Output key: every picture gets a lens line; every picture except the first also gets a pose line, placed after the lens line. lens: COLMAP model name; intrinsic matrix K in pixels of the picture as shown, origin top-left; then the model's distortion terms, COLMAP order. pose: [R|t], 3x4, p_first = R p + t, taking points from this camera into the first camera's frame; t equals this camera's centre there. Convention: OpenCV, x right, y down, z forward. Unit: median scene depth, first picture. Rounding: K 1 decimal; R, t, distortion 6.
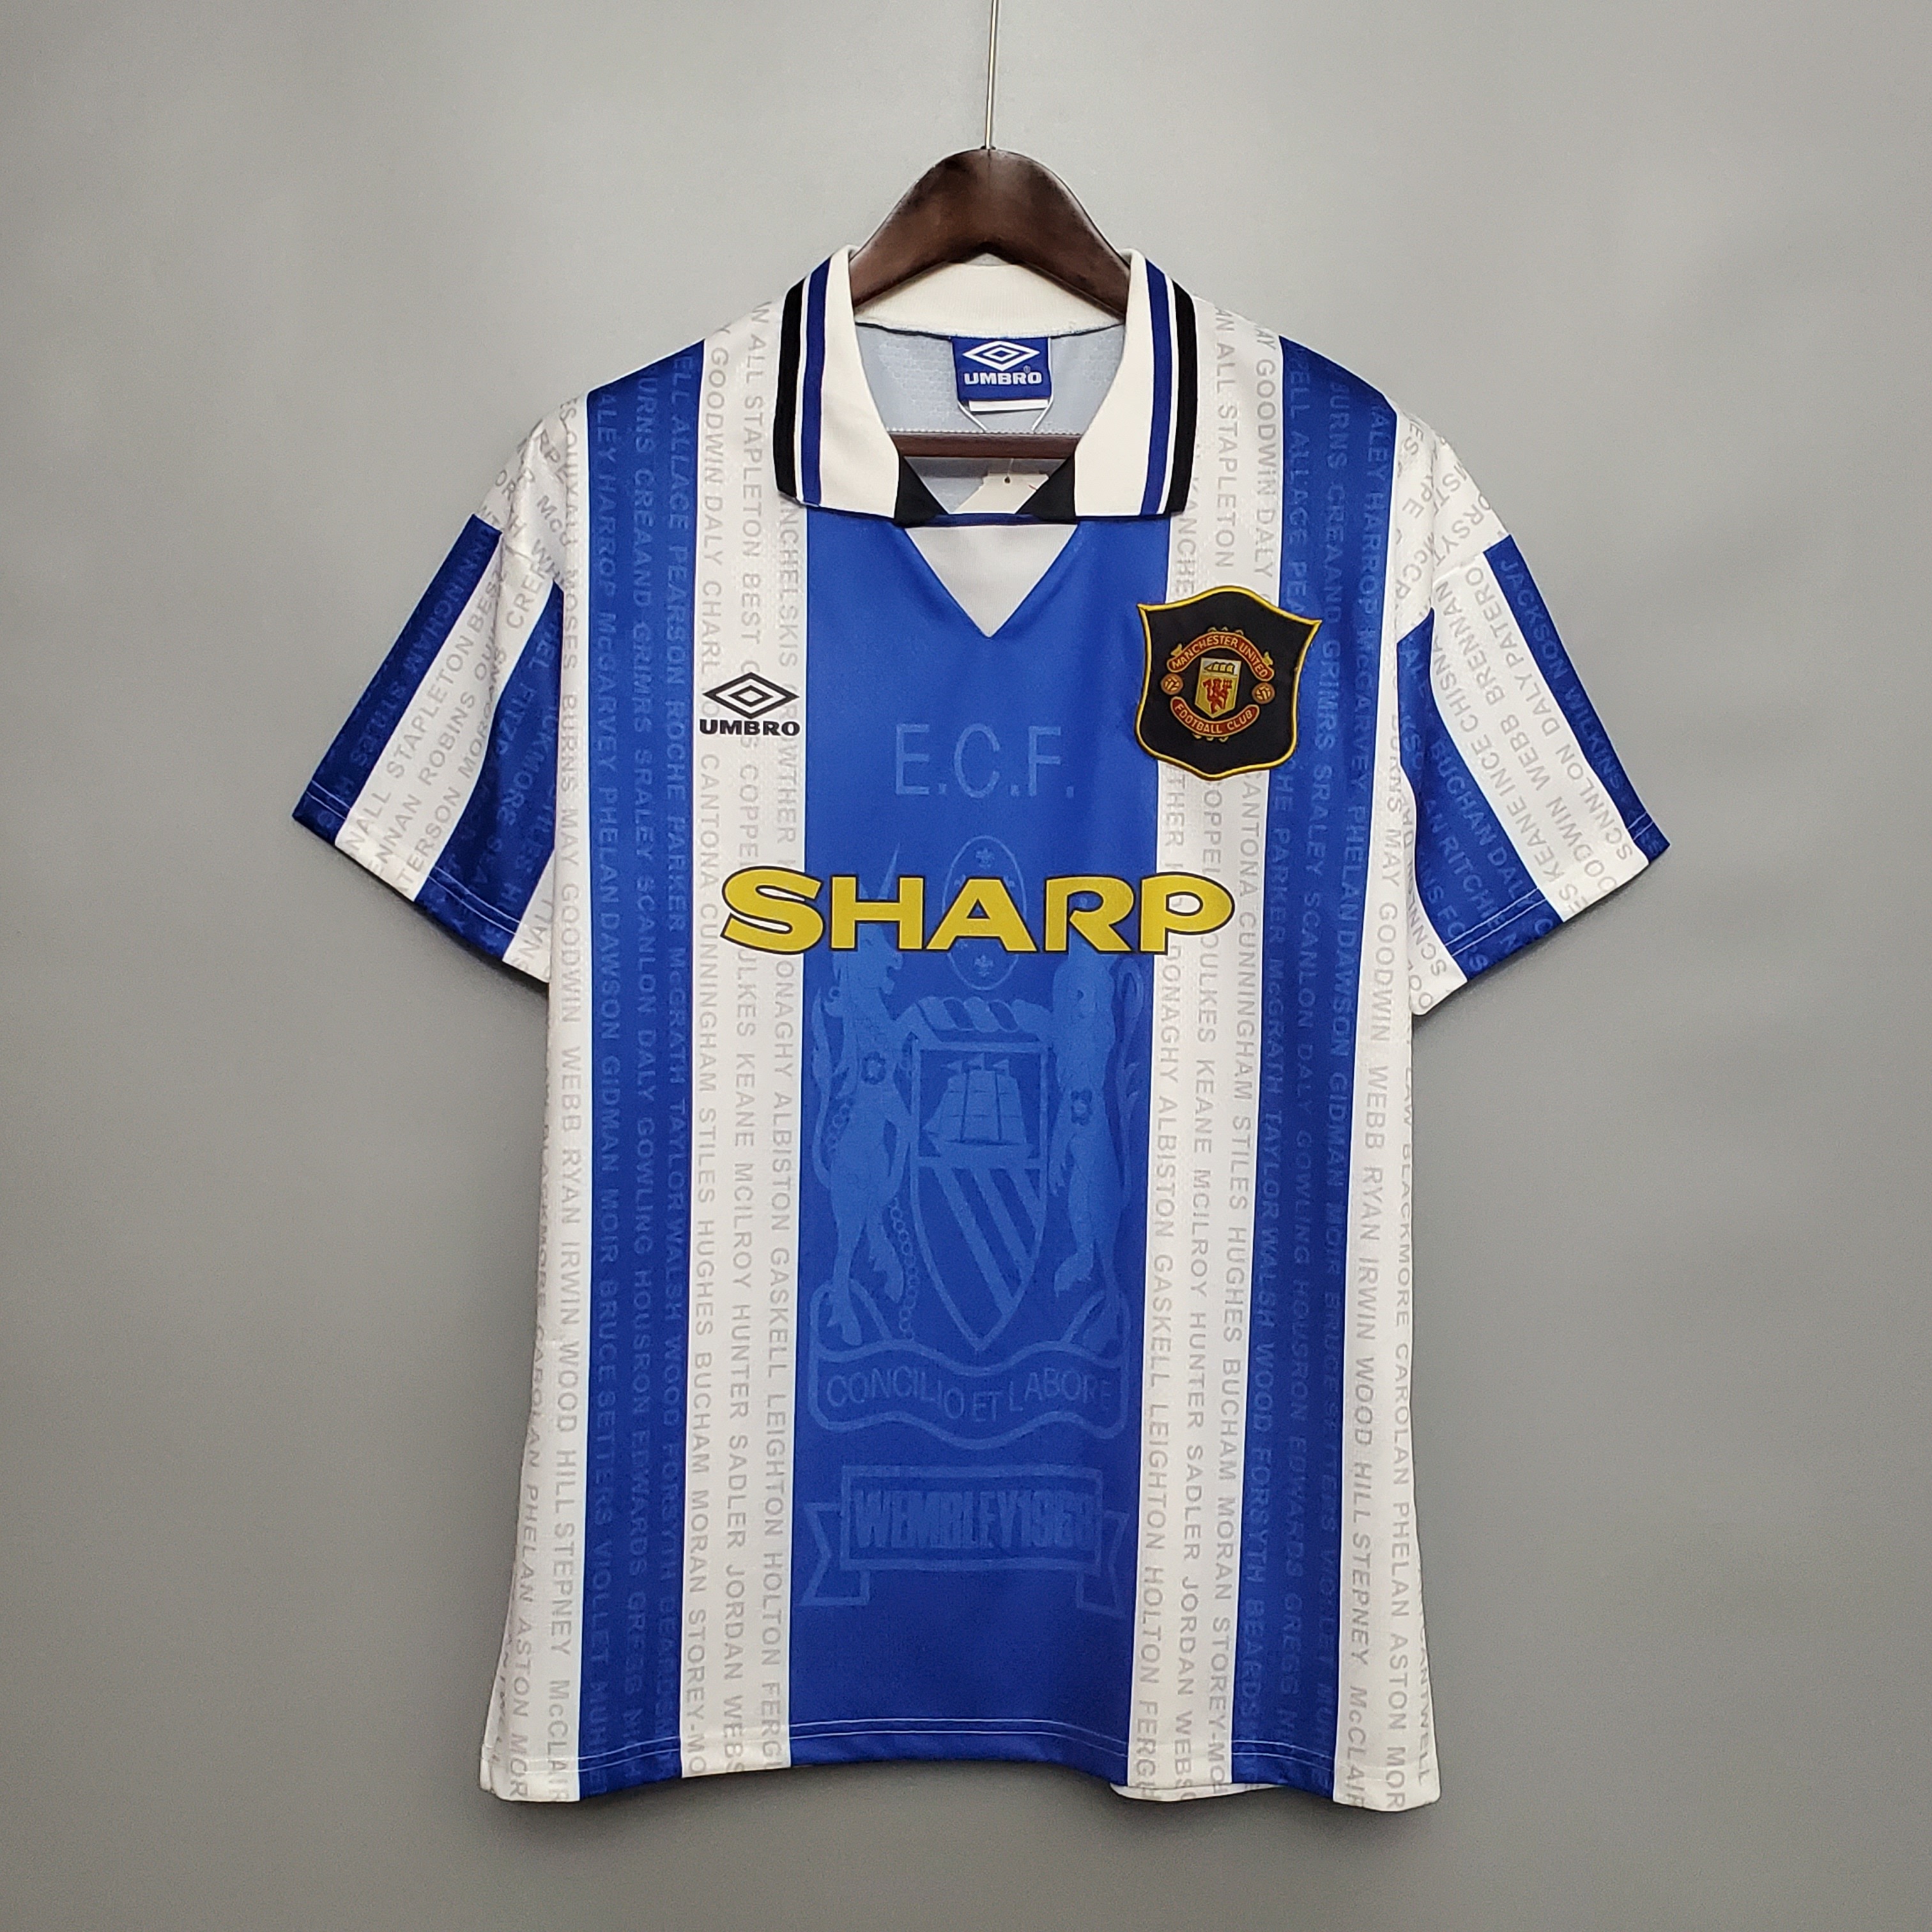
lens RADIAL K [[2523.8, 0, 966.0], [0, 2523.8, 966.0], [0, 0, 1]] dist [0.111690, 0.011609]
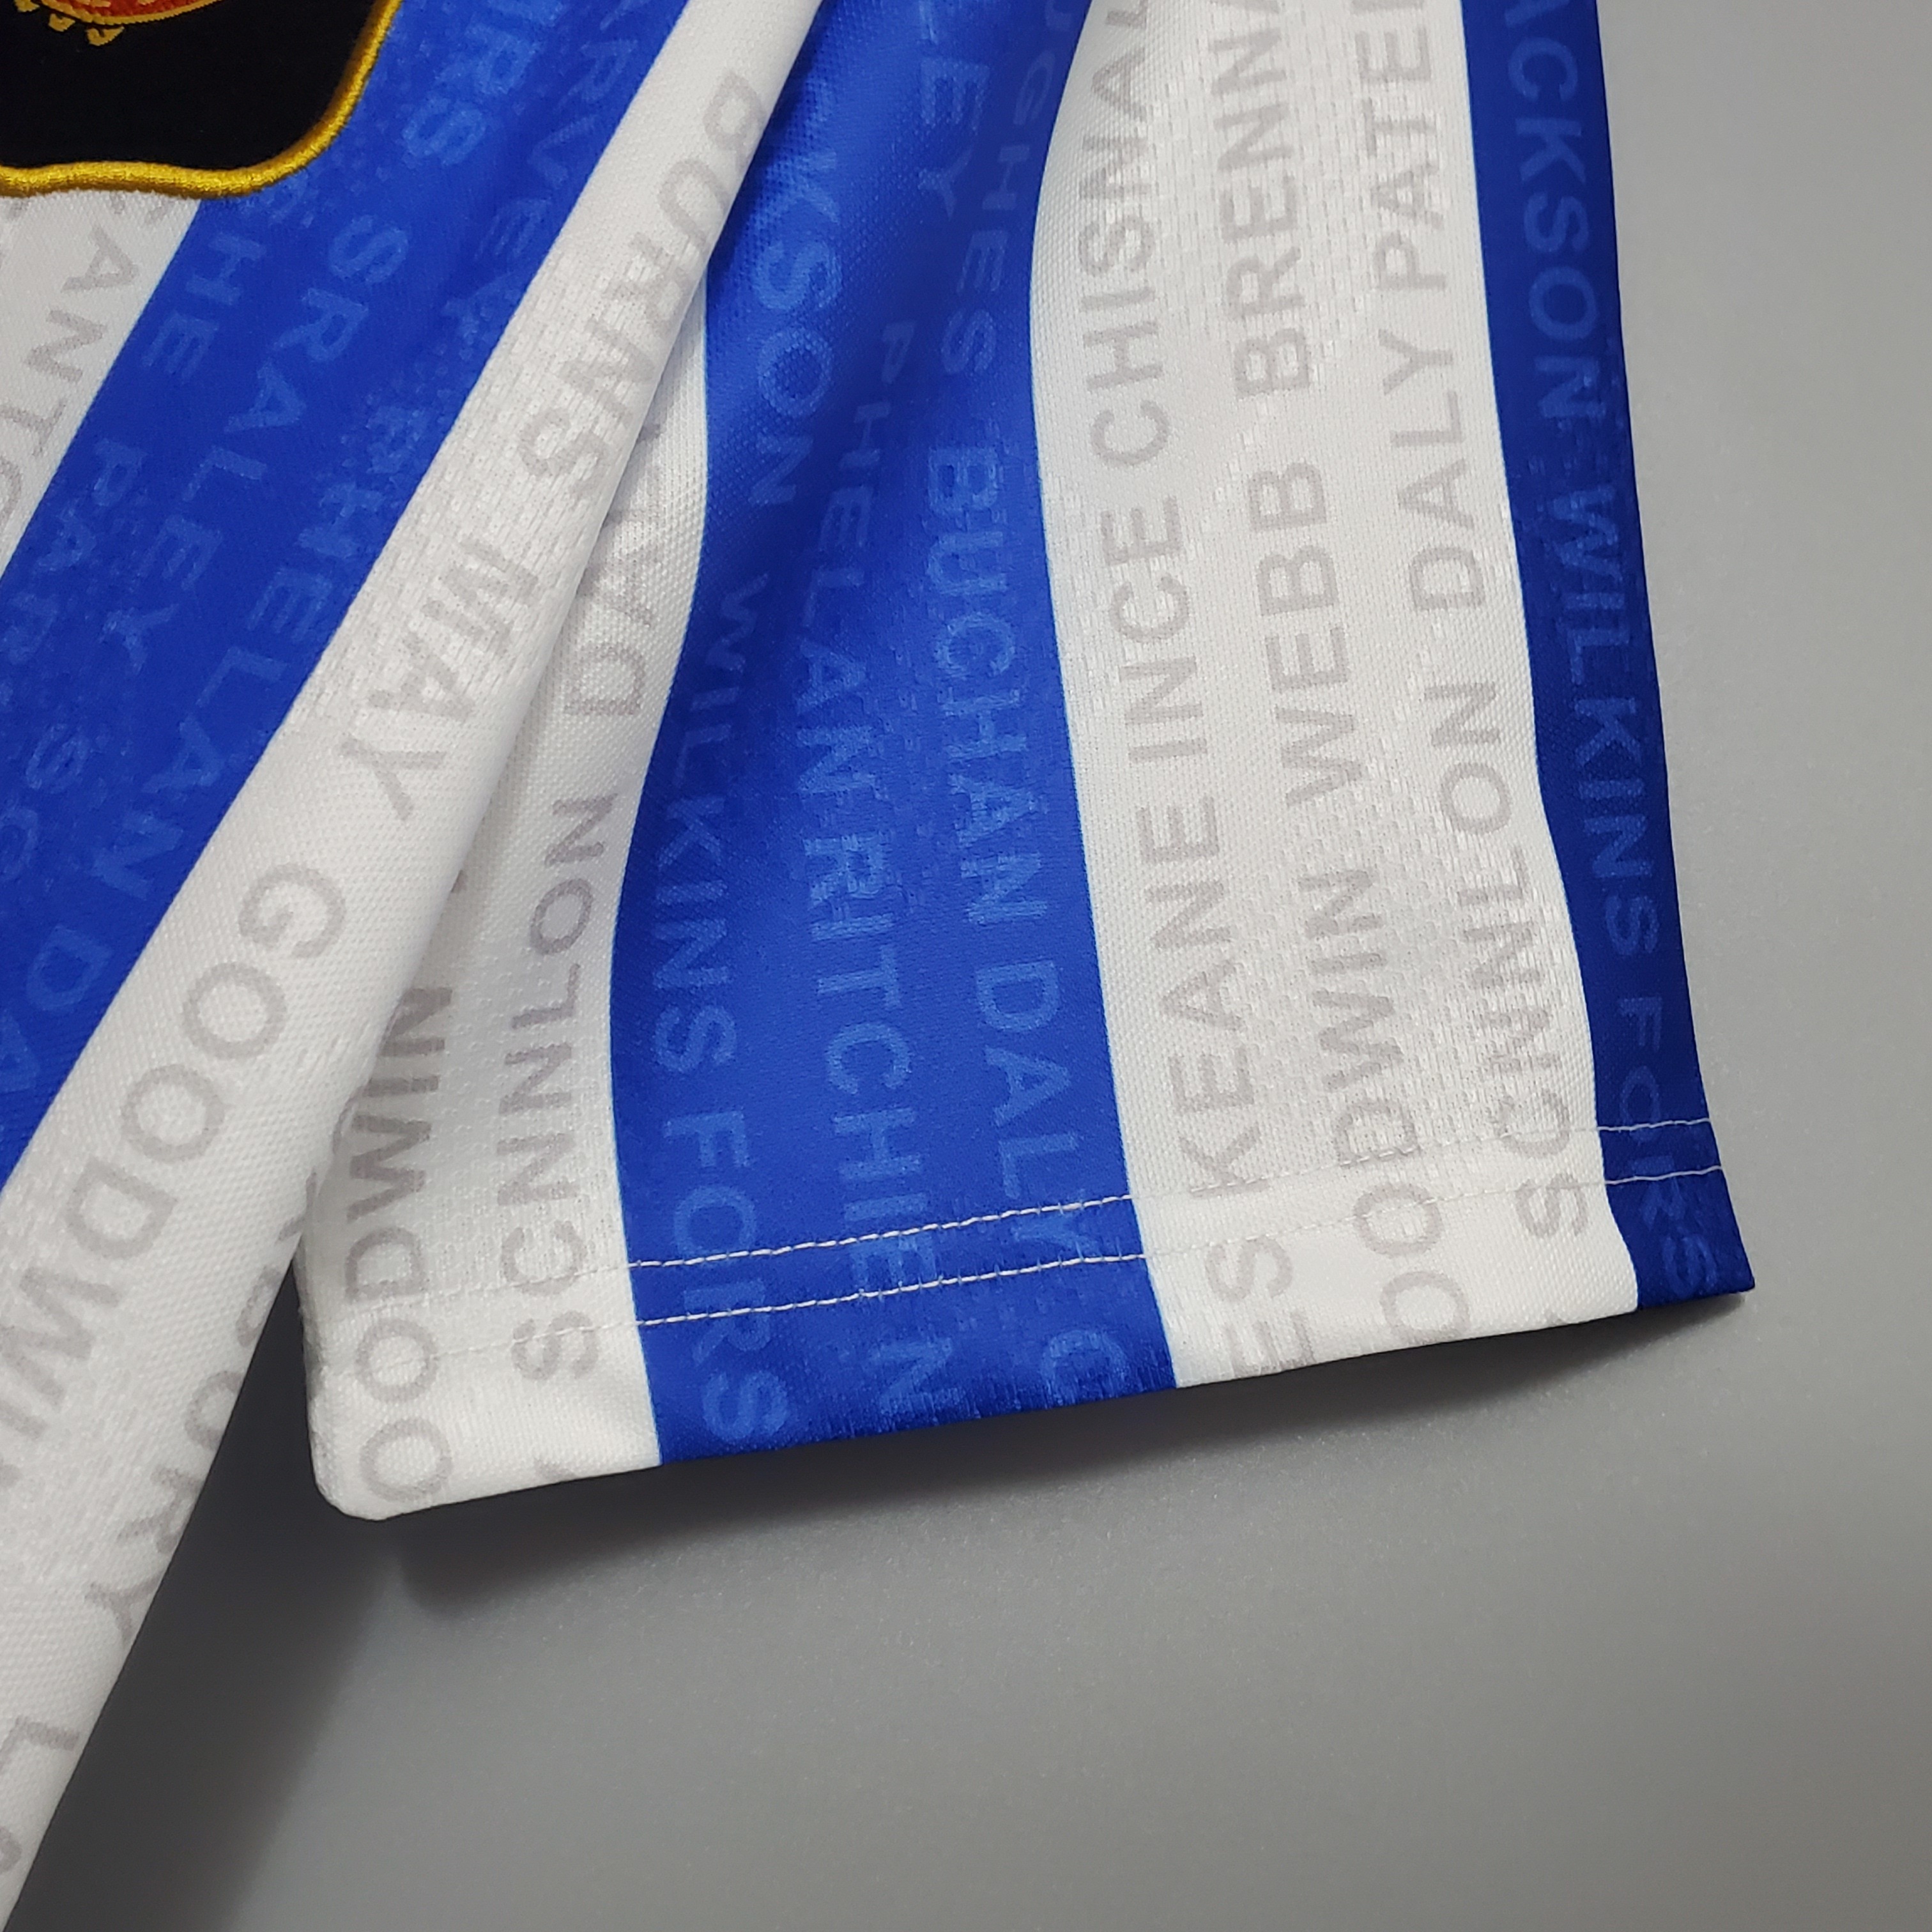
lens RADIAL K [[2523.8, 0, 966.0], [0, 2523.8, 966.0], [0, 0, 1]] dist [0.111690, 0.011609]
pose [[0.916210, 0.389704, -0.093220, 0.282963], [-0.400569, 0.896685, -0.188417, -0.001952], [0.010162, 0.209970, 0.977655, 0.980940]]
